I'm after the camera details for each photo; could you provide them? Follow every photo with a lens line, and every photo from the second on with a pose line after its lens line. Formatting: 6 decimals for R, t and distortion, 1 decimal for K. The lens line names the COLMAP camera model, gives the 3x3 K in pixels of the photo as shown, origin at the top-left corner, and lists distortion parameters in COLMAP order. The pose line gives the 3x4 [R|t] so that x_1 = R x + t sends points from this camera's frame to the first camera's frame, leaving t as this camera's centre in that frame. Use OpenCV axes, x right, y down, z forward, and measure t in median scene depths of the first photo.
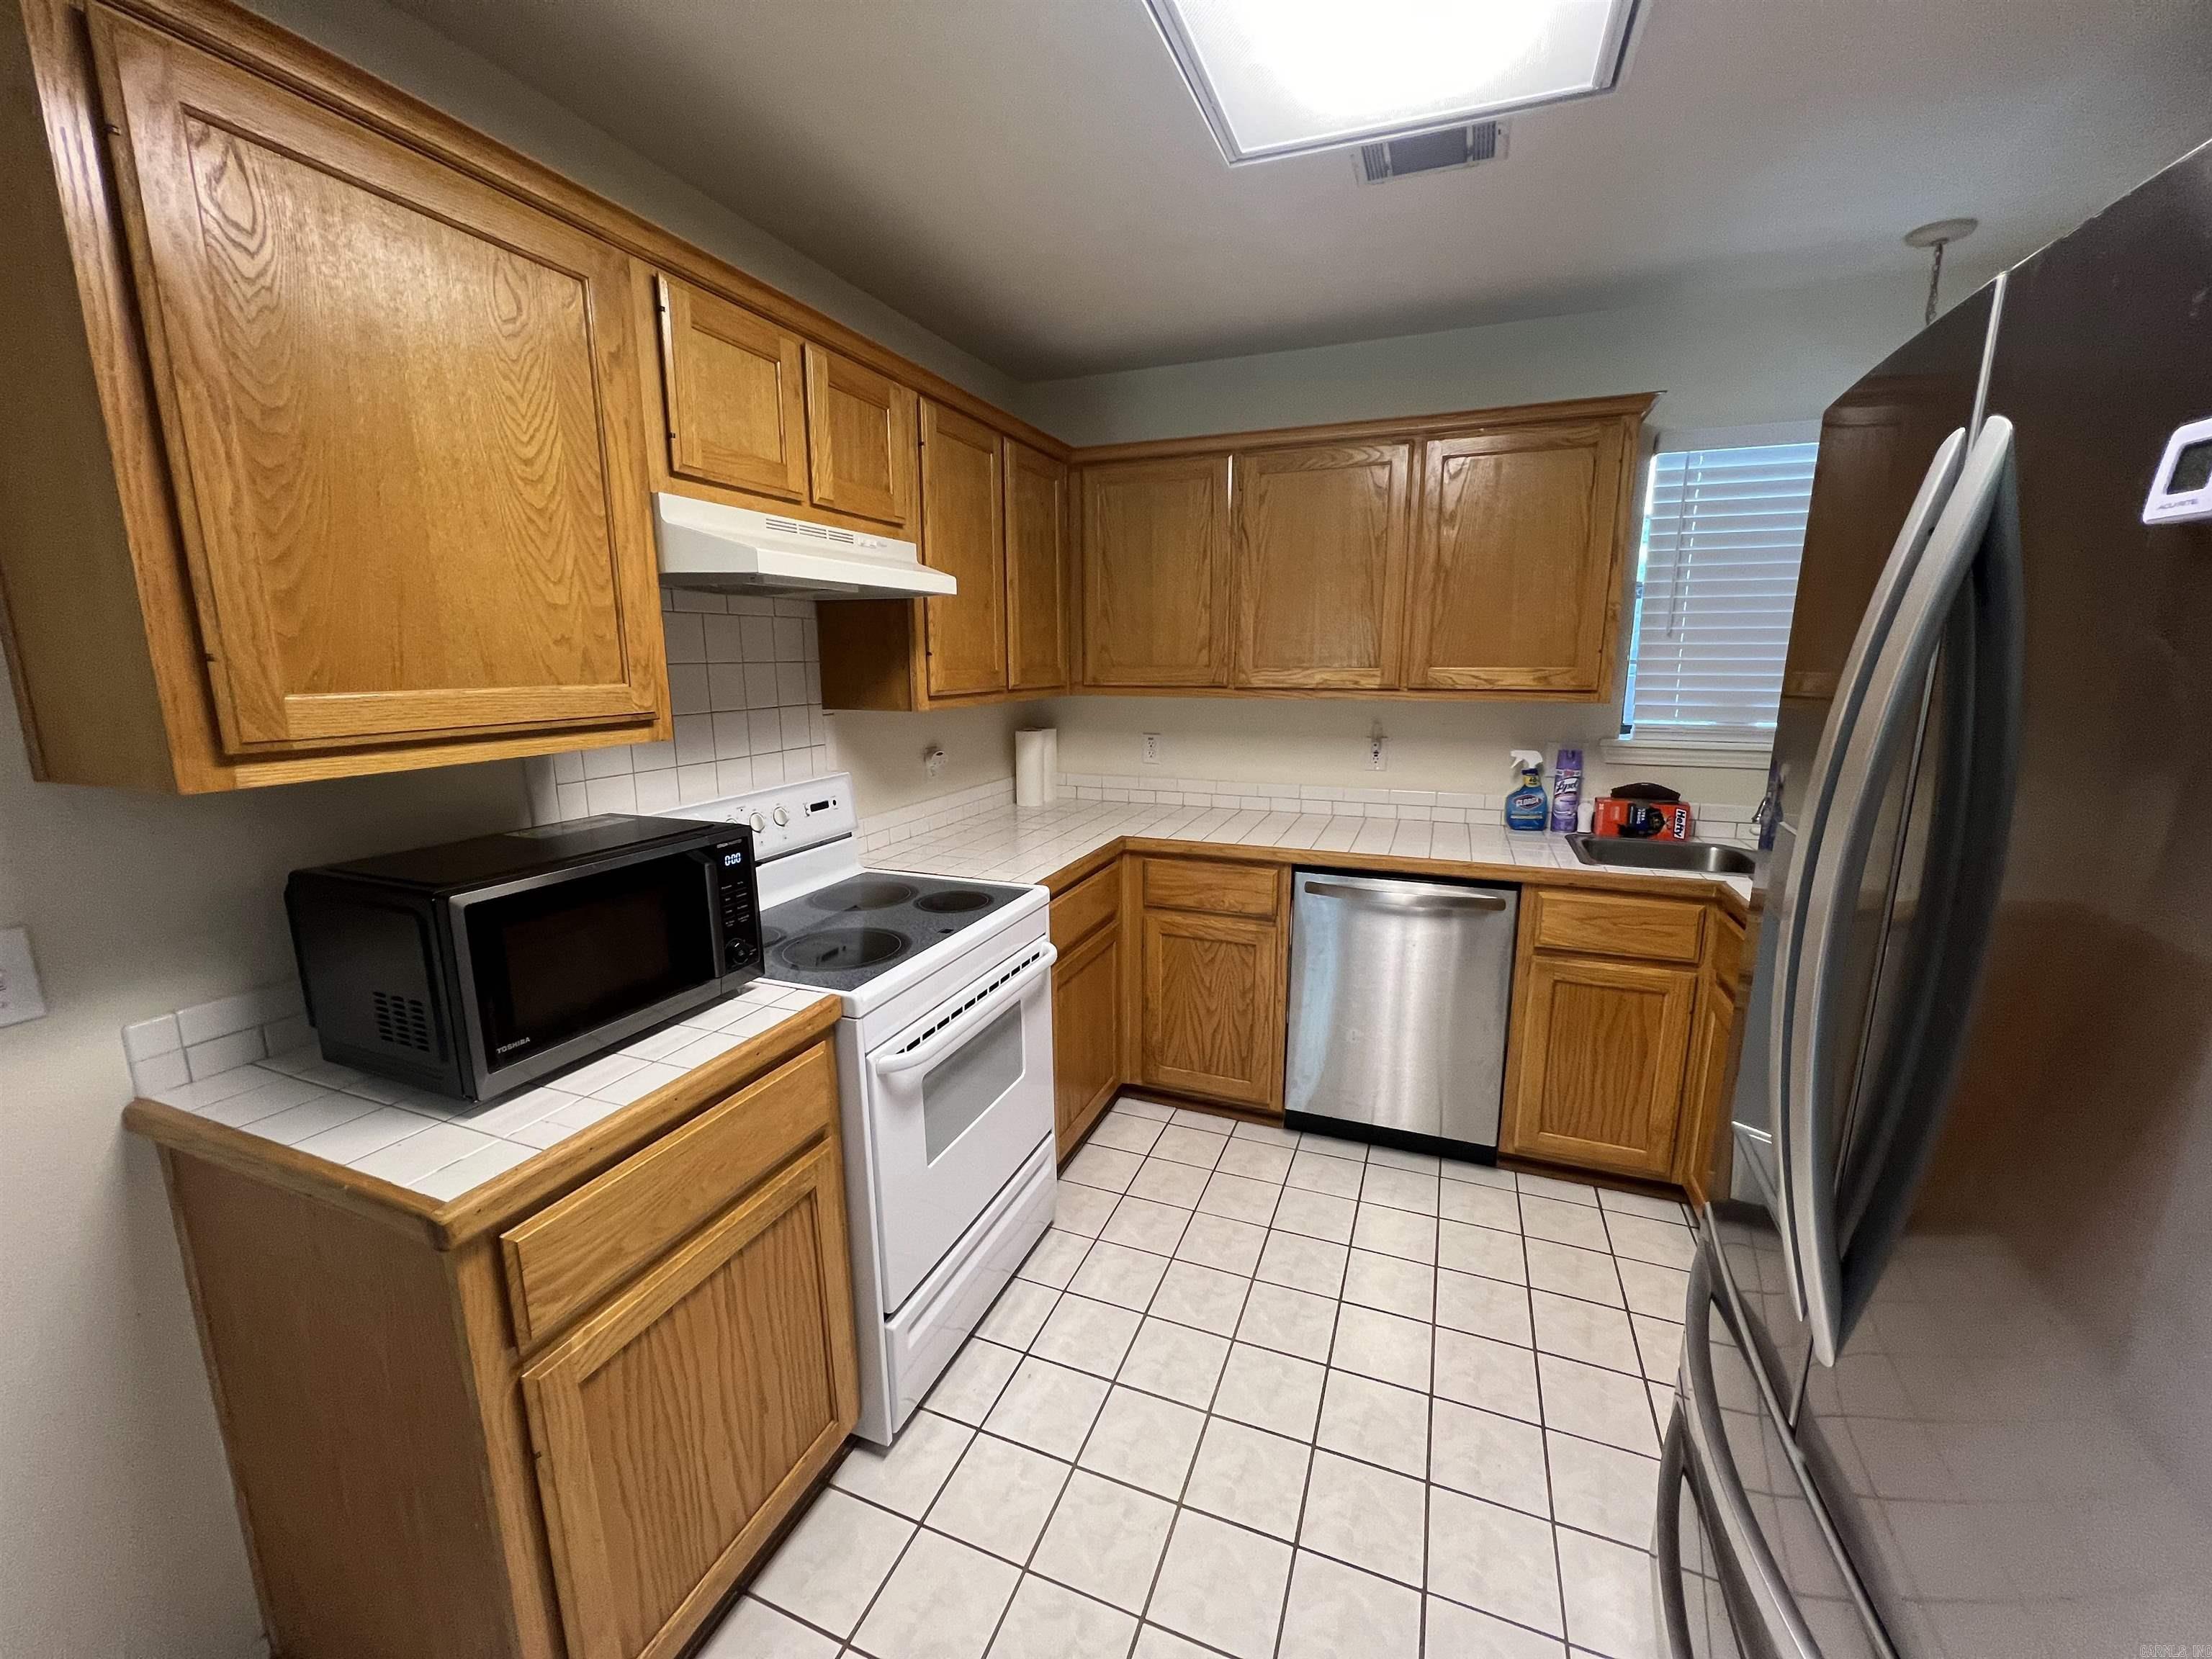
lens RADIAL K [[885.9, 0, 1099.2], [0, 885.9, 824.7], [0, 0, 1]] dist [0.001687, 0.000331]
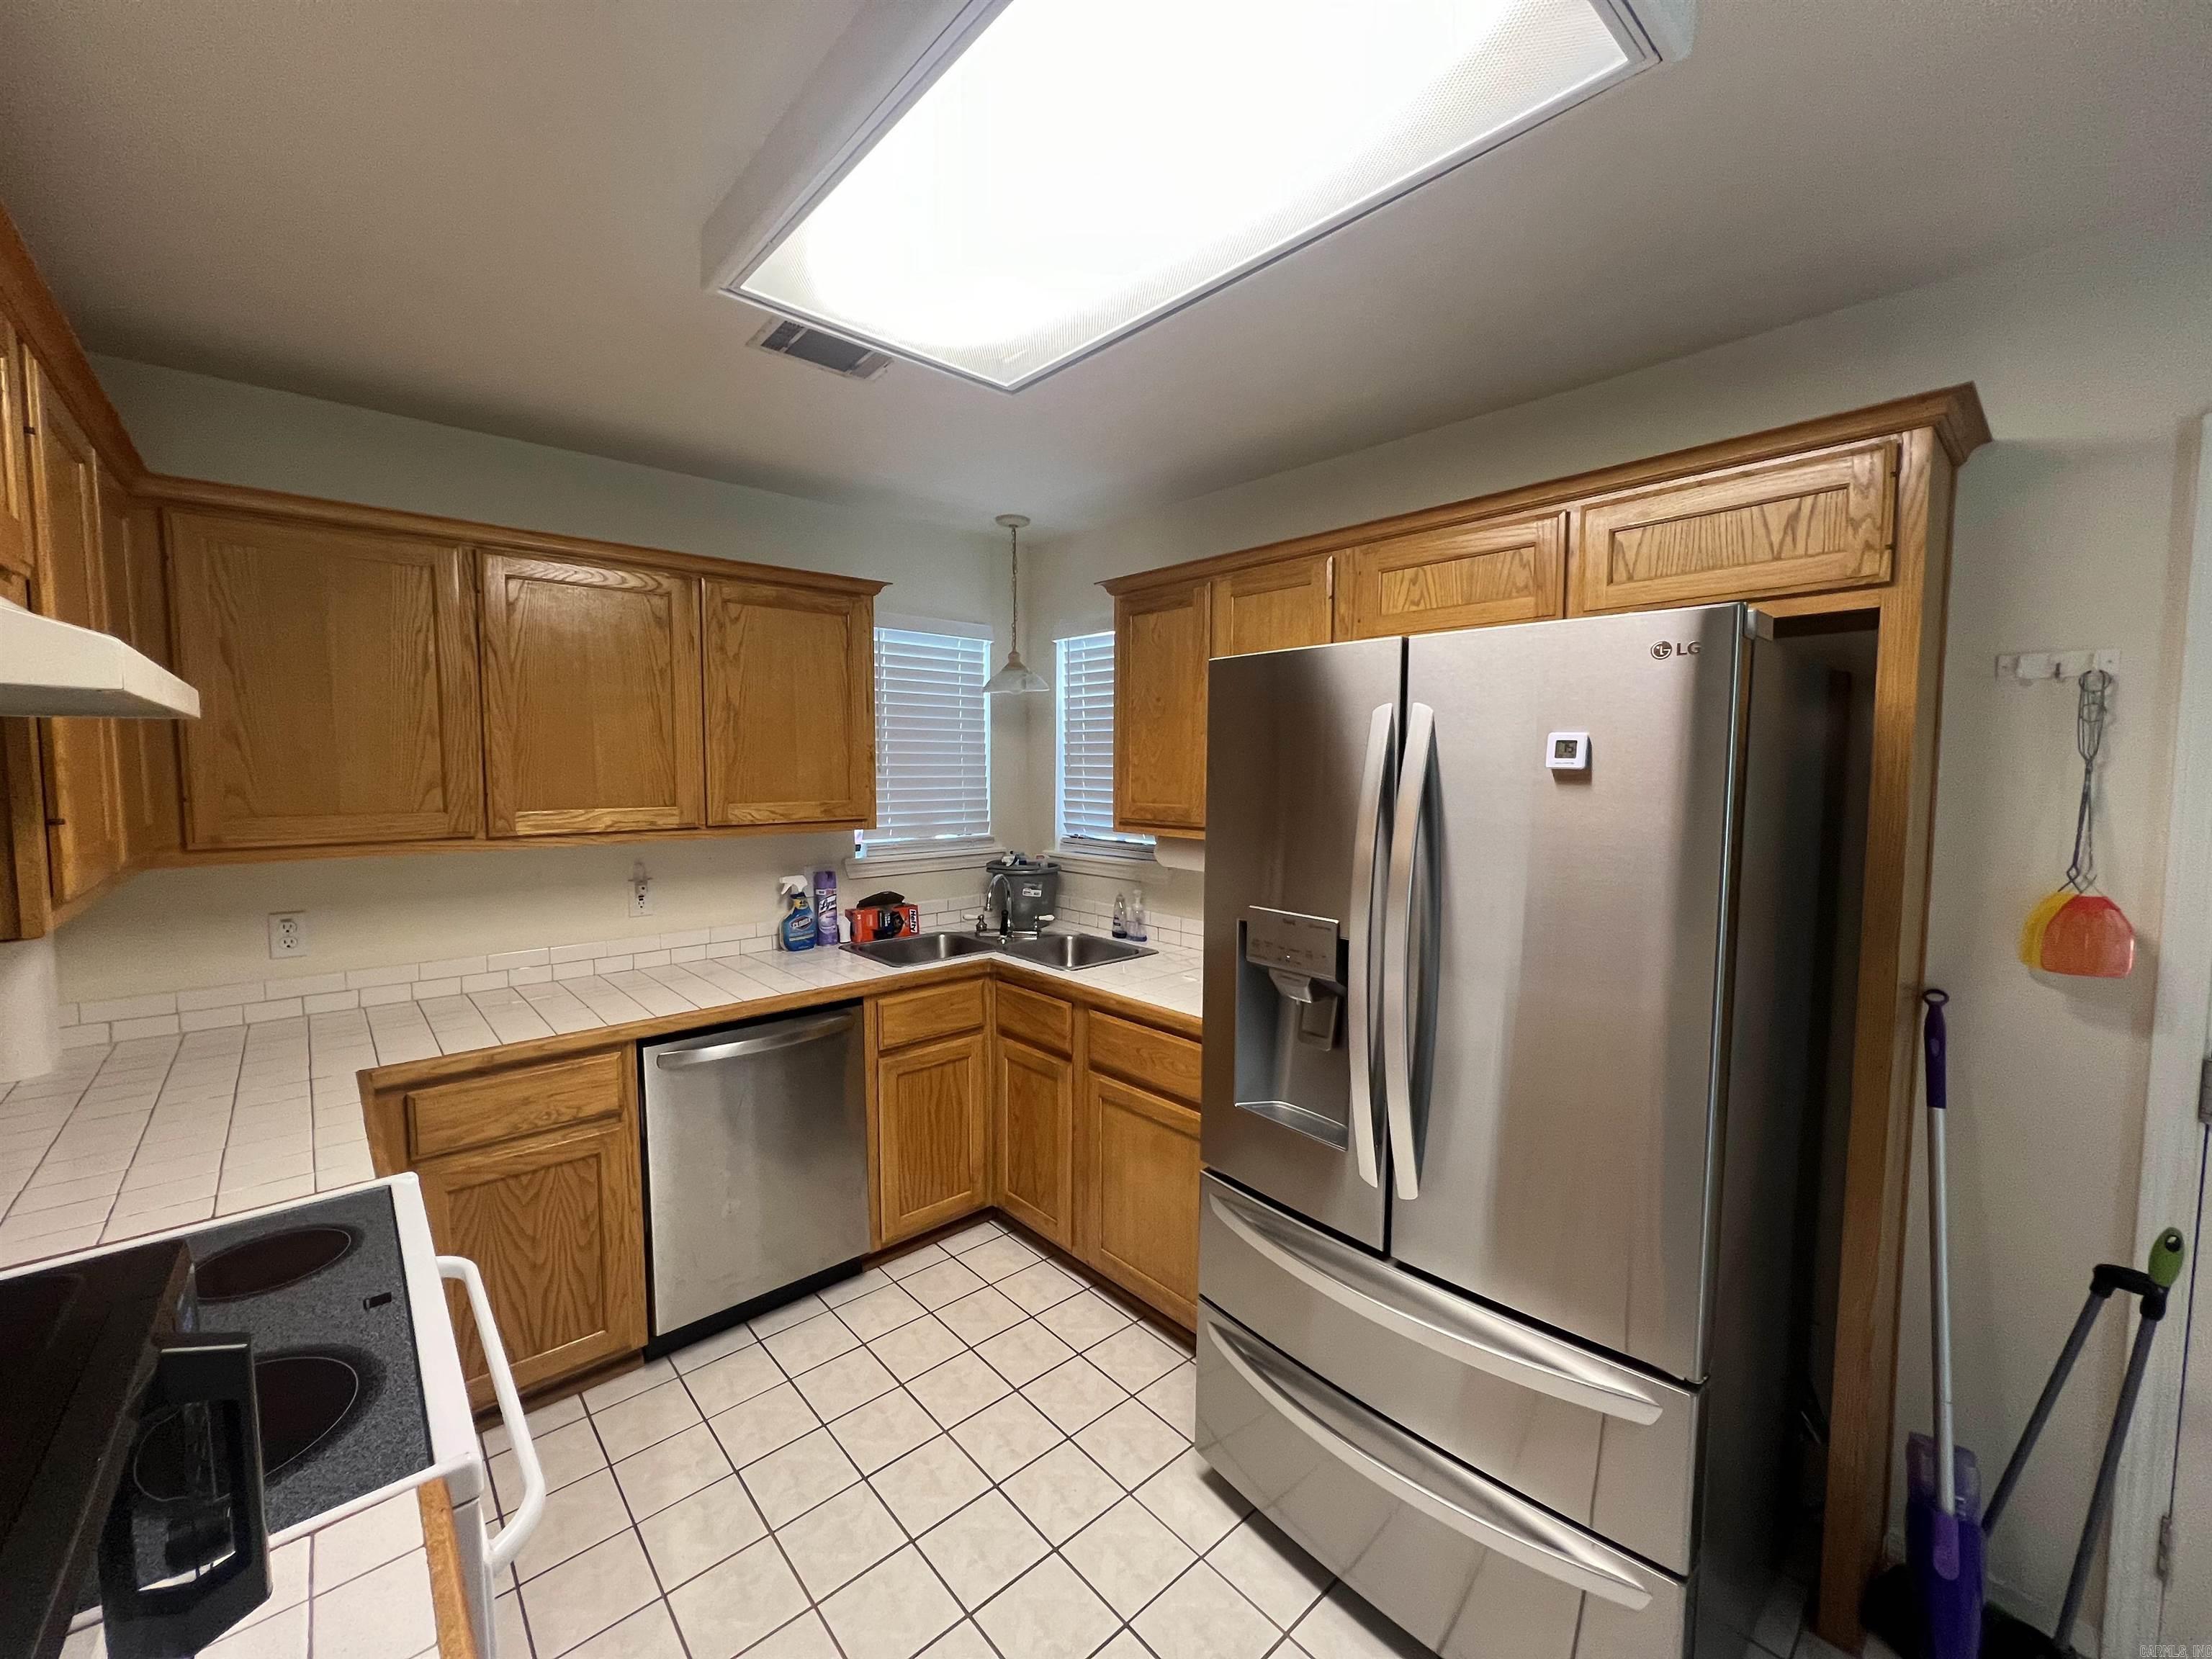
lens RADIAL K [[885.9, 0, 1099.2], [0, 885.9, 824.7], [0, 0, 1]] dist [0.001687, 0.000331]
pose [[0.448599, -0.059338, 0.891761, -0.322759], [0.167545, 0.985687, -0.018695, -0.067160], [-0.877888, 0.157797, 0.452120, 0.194249]]
